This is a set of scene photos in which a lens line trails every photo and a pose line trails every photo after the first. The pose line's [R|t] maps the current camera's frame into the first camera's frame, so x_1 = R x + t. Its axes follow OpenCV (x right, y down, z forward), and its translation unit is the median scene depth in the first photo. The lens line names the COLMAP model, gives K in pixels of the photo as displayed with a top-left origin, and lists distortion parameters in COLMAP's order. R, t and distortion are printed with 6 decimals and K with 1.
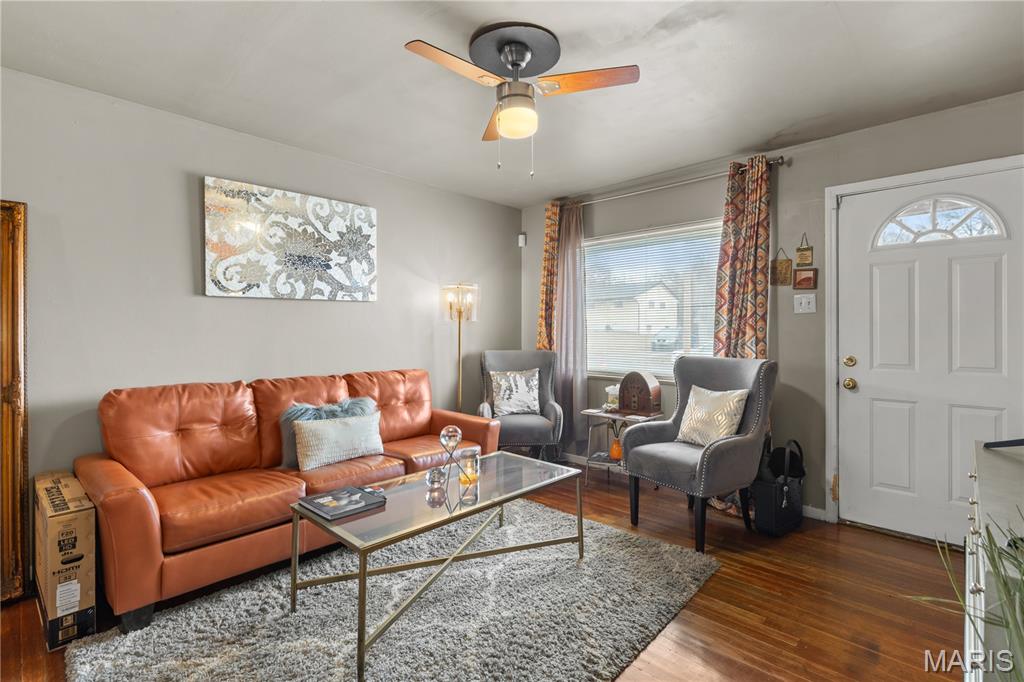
lens RADIAL K [[471.5, 0, 515.5], [0, 471.5, 333.3], [0, 0, 1]] dist [0.003349, -0.000075]
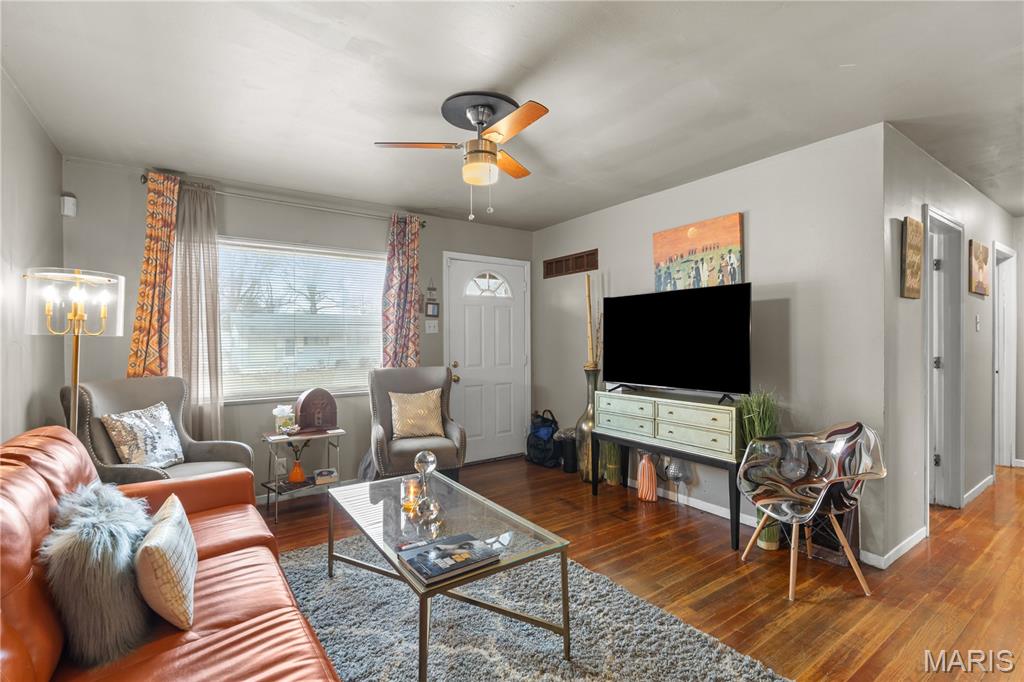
lens RADIAL K [[471.5, 0, 516.7], [0, 471.5, 340.9], [0, 0, 1]] dist [0.003349, -0.000075]
pose [[0.206720, -0.005342, 0.978386, -0.742167], [0.006639, 0.999970, 0.004057, -0.023476], [-0.978378, 0.005657, 0.206749, 0.440437]]
